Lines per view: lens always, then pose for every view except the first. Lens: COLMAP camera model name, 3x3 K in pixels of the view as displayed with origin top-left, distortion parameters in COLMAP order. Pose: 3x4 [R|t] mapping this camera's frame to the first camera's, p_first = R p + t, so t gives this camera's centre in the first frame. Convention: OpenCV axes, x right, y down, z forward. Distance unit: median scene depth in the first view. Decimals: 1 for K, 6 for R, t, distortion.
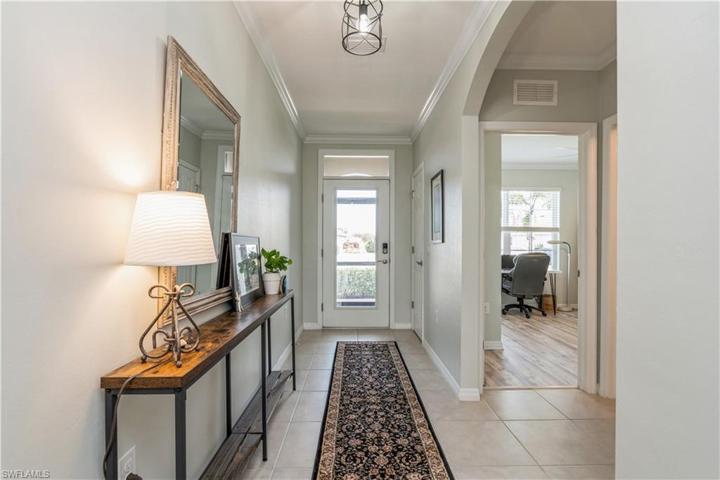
lens RADIAL K [[340.8, 0, 361.5], [0, 340.8, 241.4], [0, 0, 1]] dist [-0.006450, 0.000397]
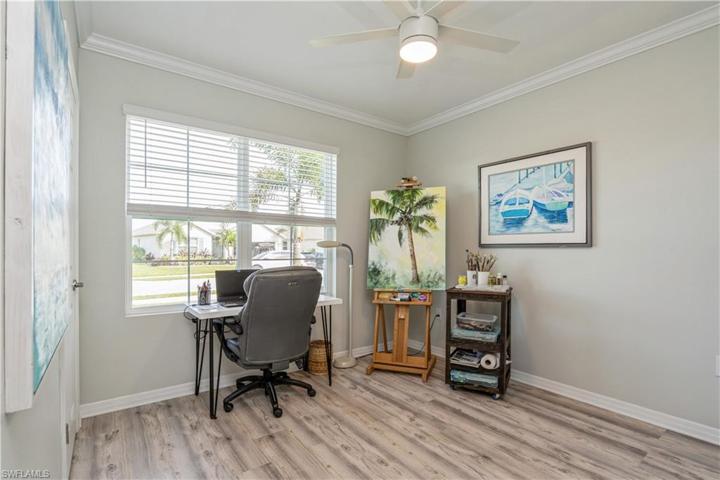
lens RADIAL K [[340.8, 0, 361.2], [0, 340.8, 244.6], [0, 0, 1]] dist [-0.006450, 0.000397]
pose [[0.812896, 0.000919, 0.582408, 0.293960], [0.001610, 0.999991, -0.003824, 0.005688], [-0.582406, 0.004046, 0.812888, 0.529549]]
